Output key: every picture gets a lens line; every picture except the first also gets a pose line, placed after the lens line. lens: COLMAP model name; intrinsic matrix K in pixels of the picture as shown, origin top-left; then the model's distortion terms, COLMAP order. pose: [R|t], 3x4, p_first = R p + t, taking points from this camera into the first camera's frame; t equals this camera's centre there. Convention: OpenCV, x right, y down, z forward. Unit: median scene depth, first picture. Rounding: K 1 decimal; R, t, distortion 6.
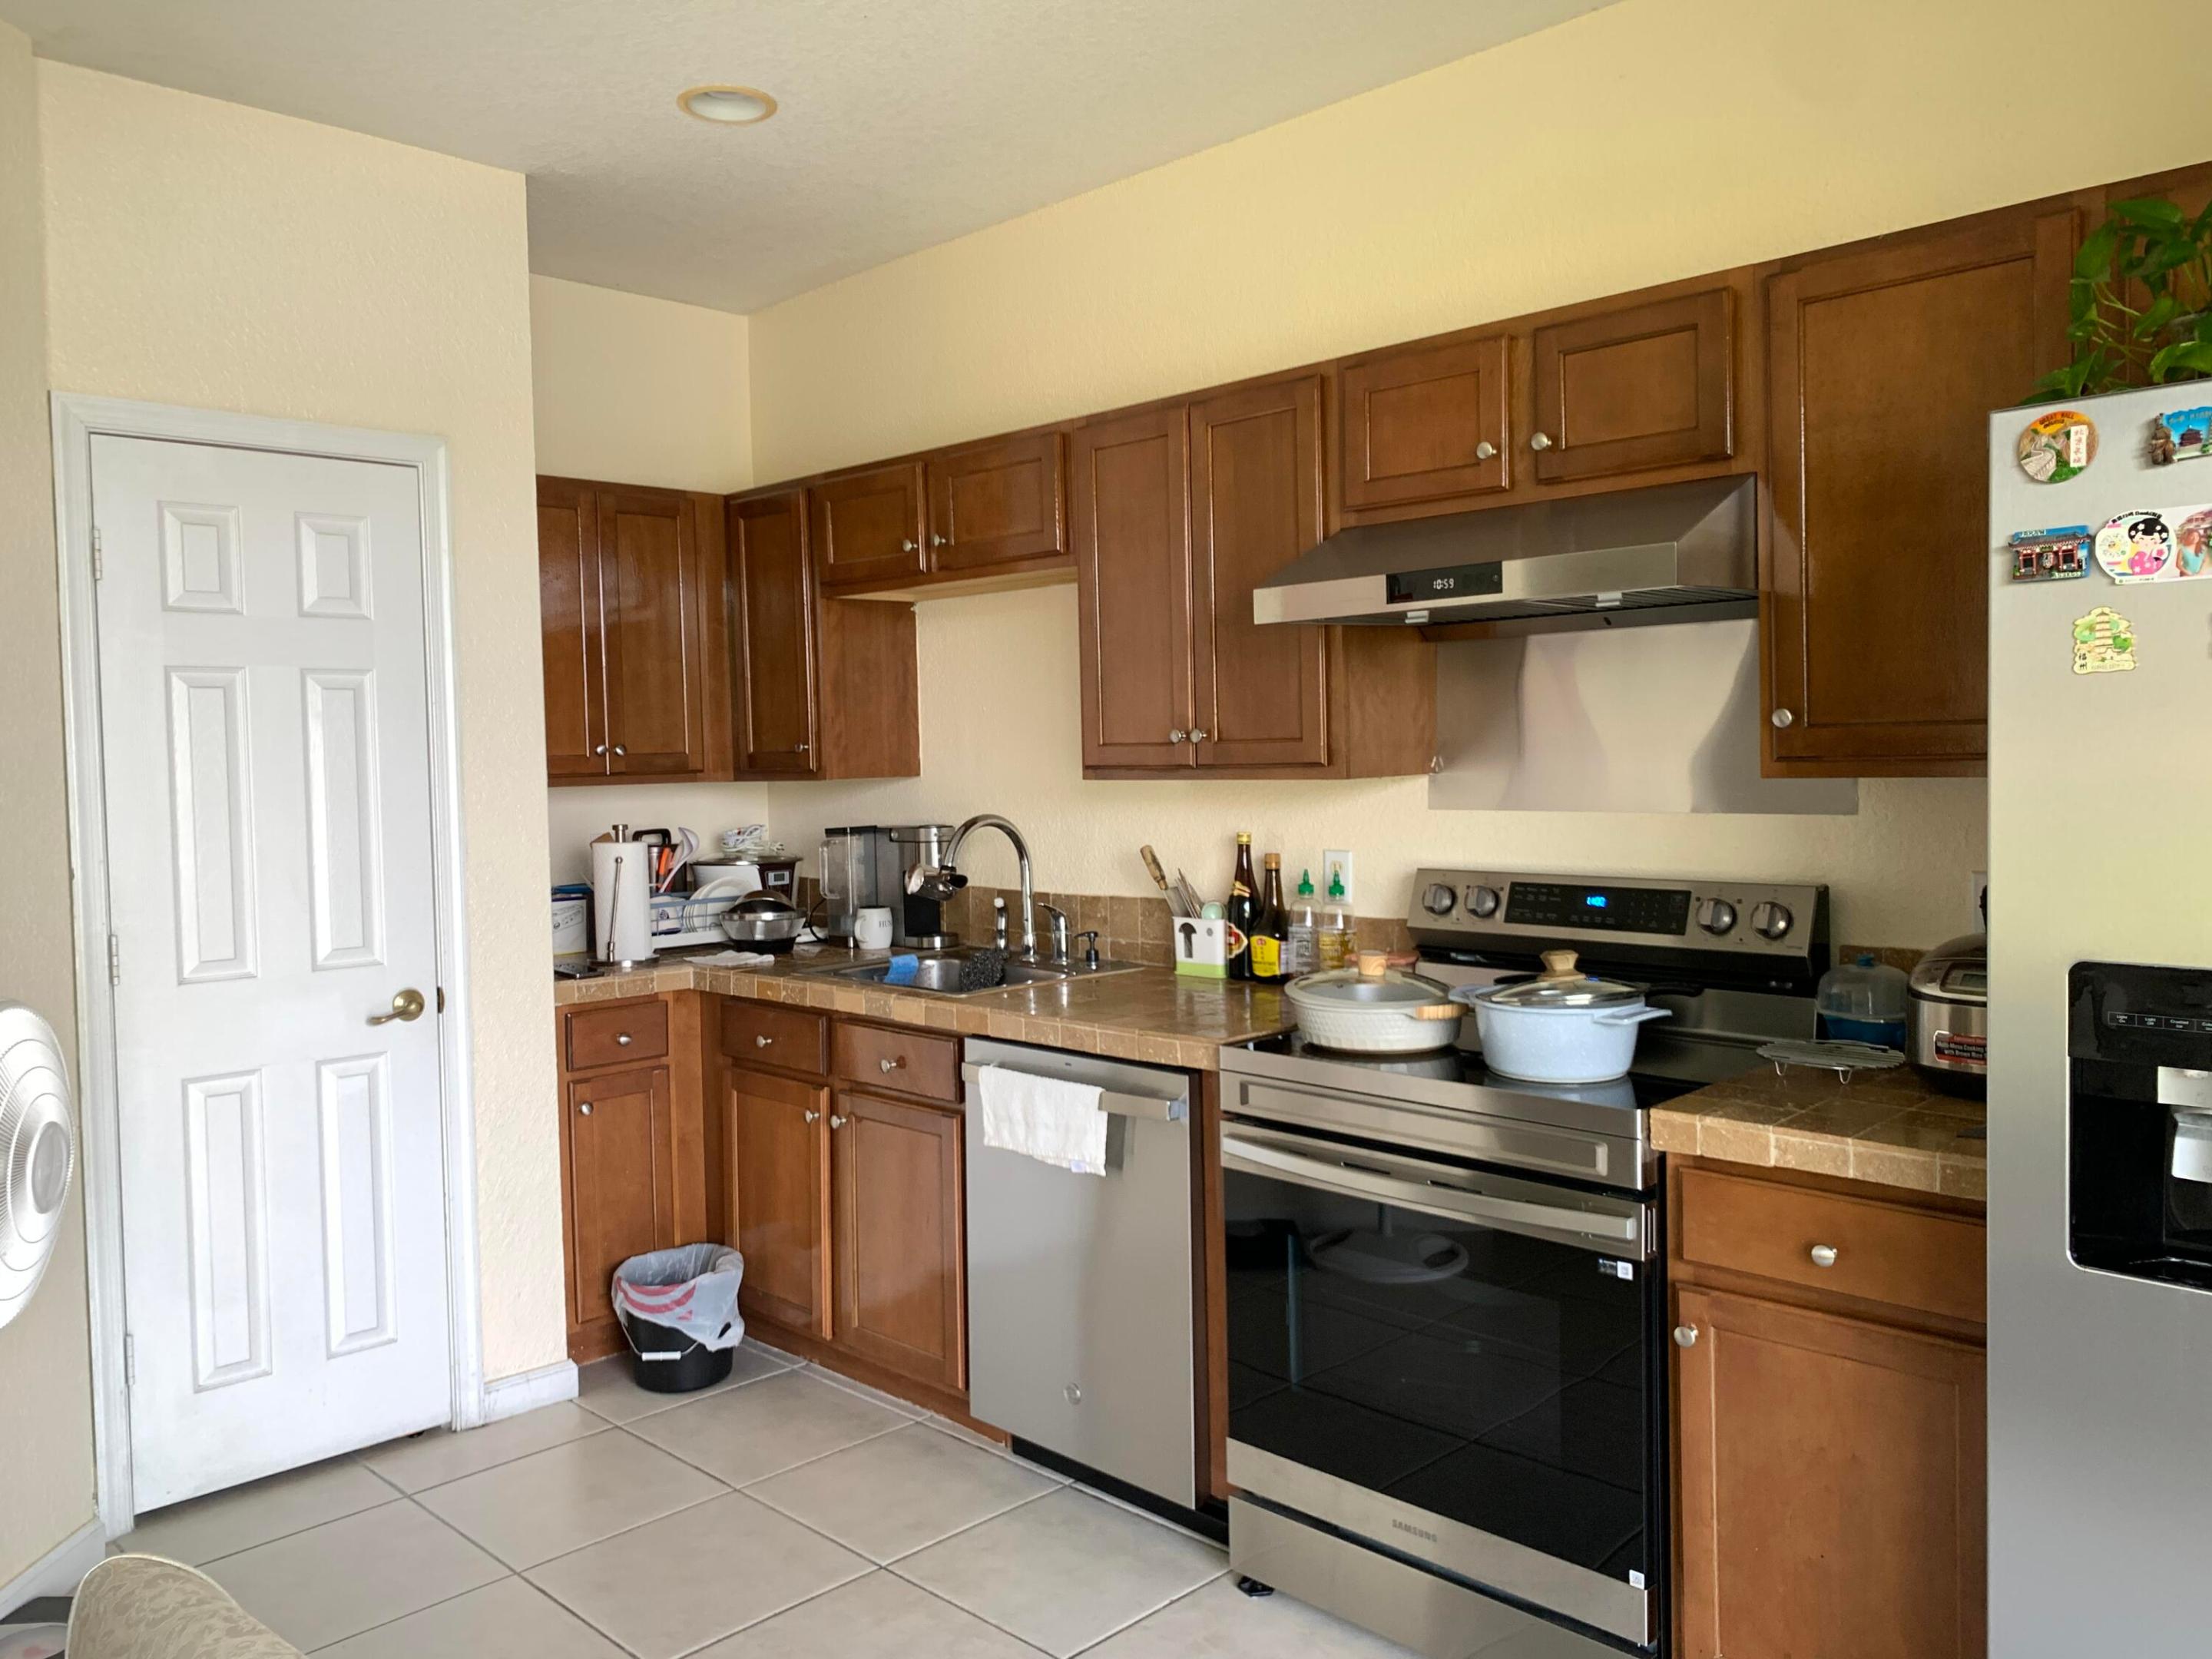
lens RADIAL K [[1684.7, 0, 1106.0], [0, 1684.7, 829.5], [0, 0, 1]] dist [0.073436, -0.183081]
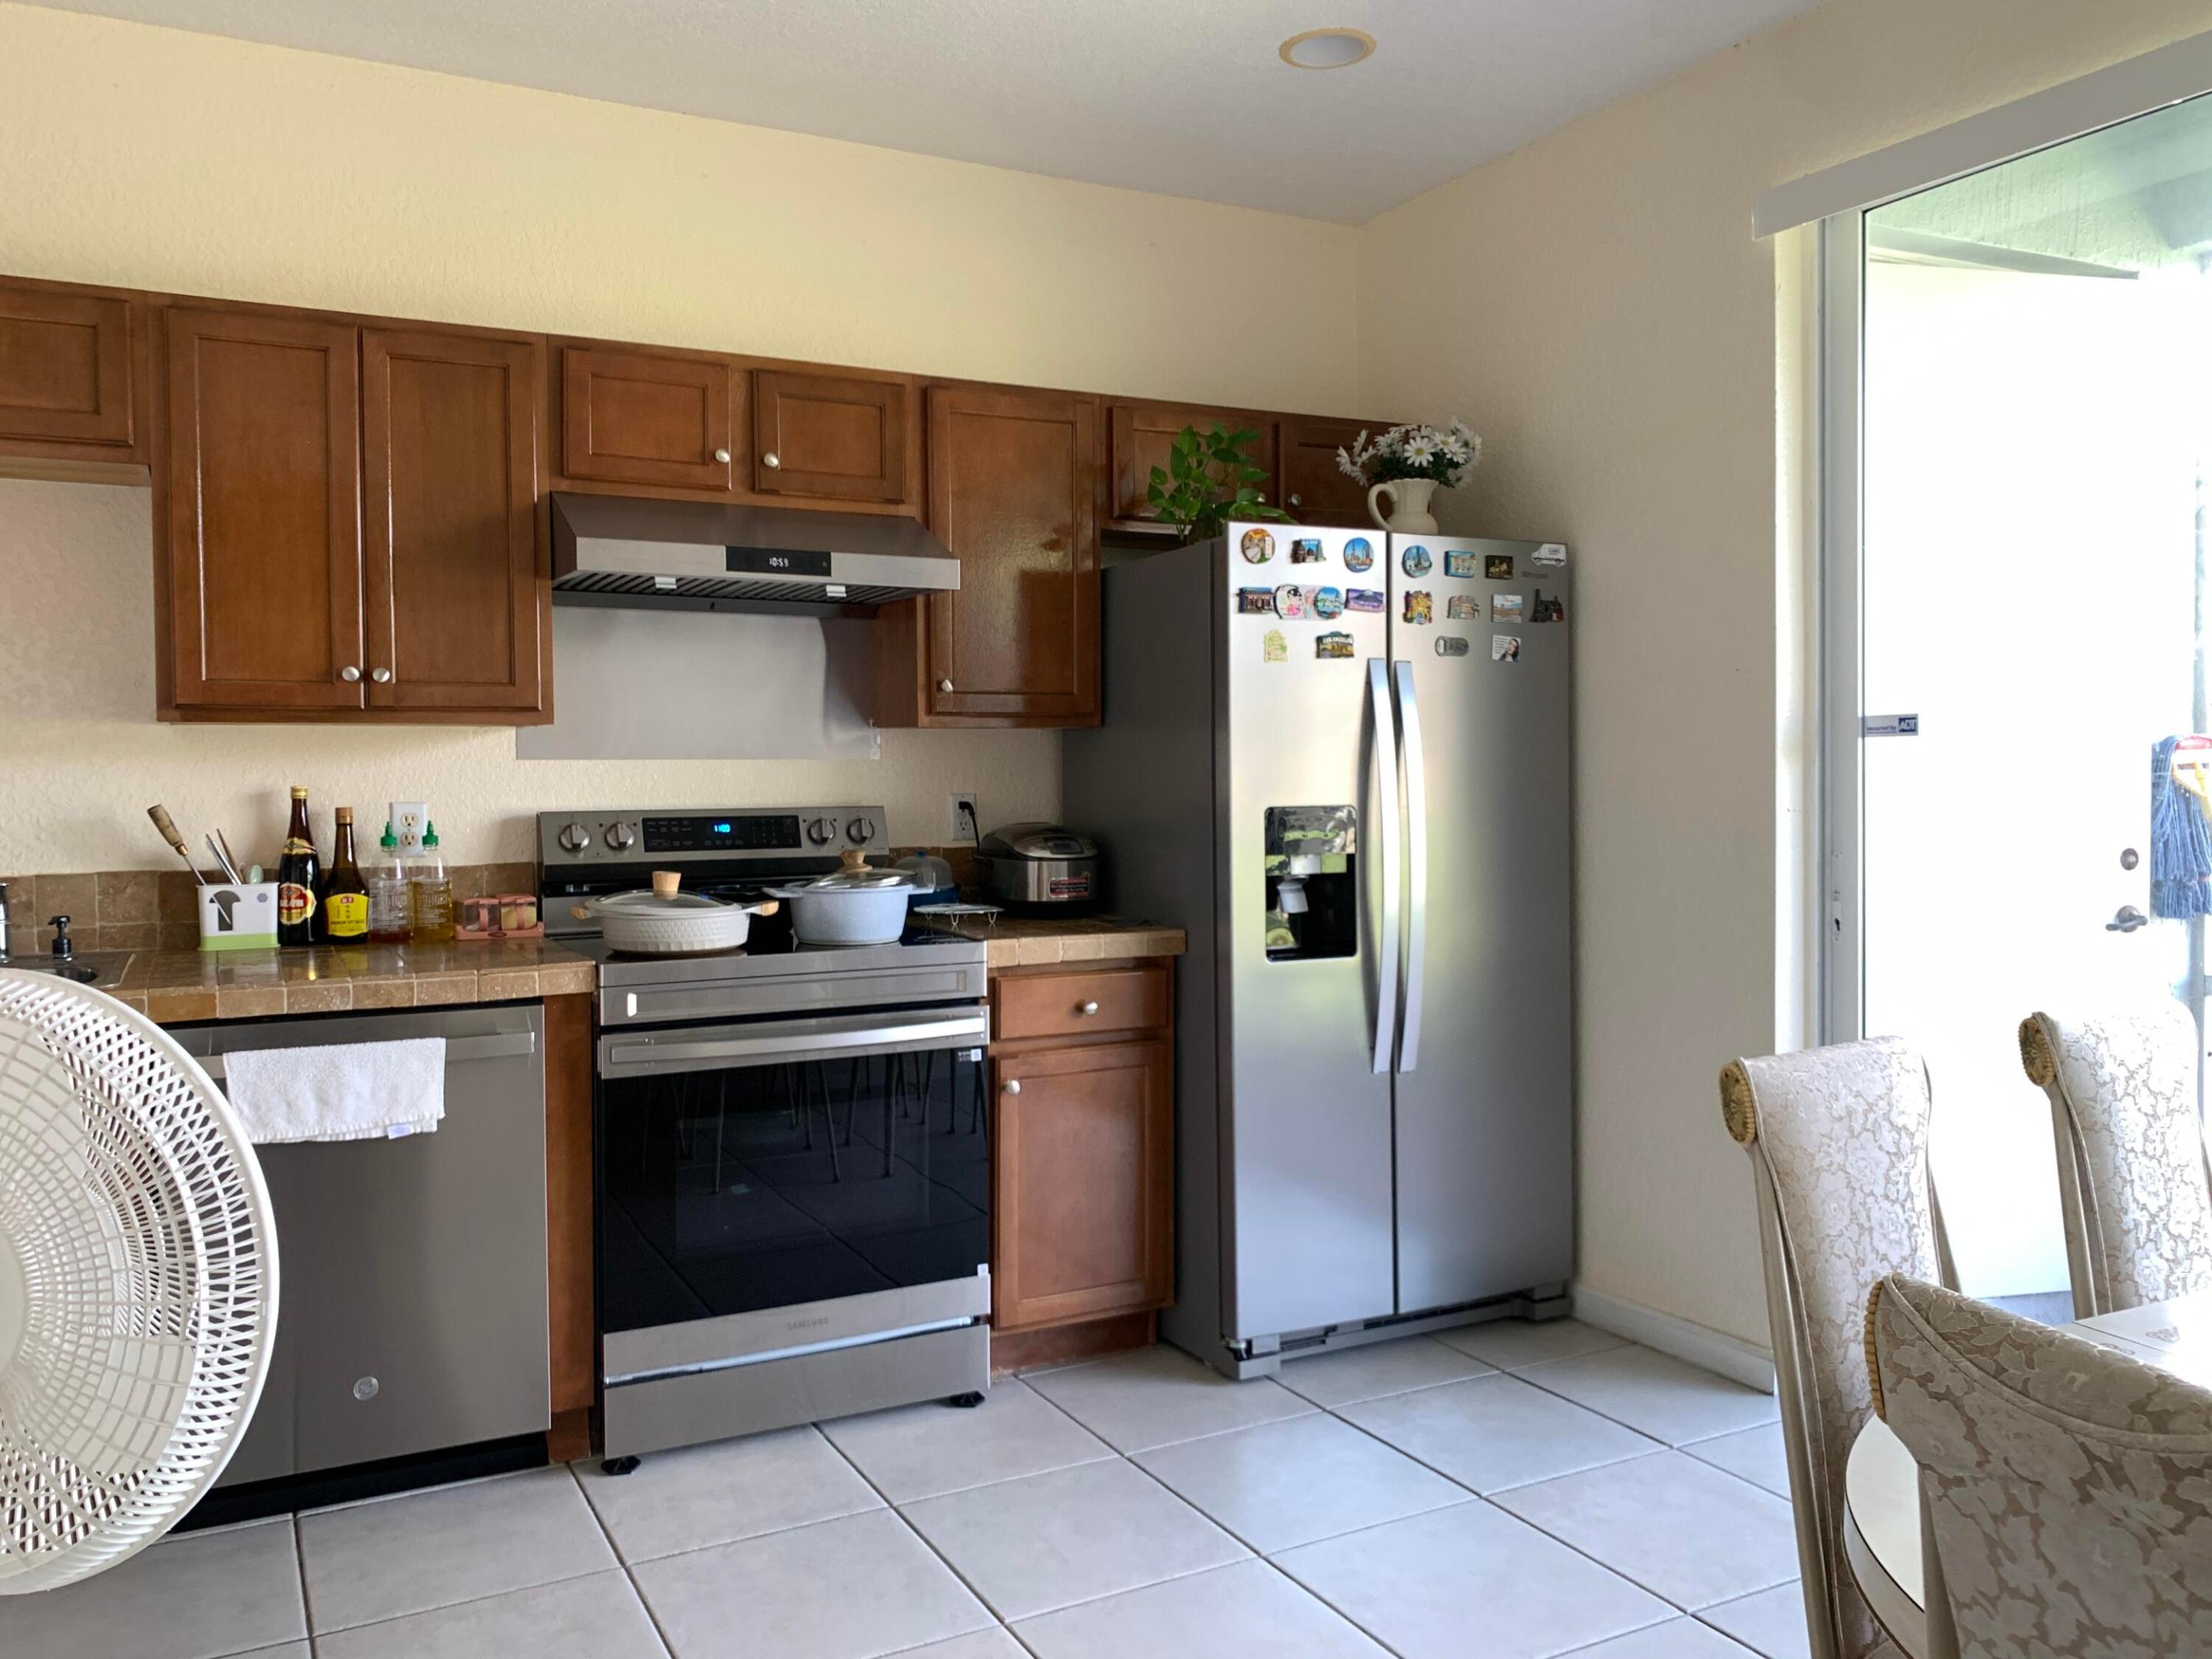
lens RADIAL K [[1684.7, 0, 1106.0], [0, 1684.7, 829.5], [0, 0, 1]] dist [0.073436, -0.183081]
pose [[0.281174, -0.016010, 0.959523, -0.815334], [0.049724, 0.998761, 0.002094, 0.053794], [-0.958368, 0.047122, 0.281621, 0.370810]]
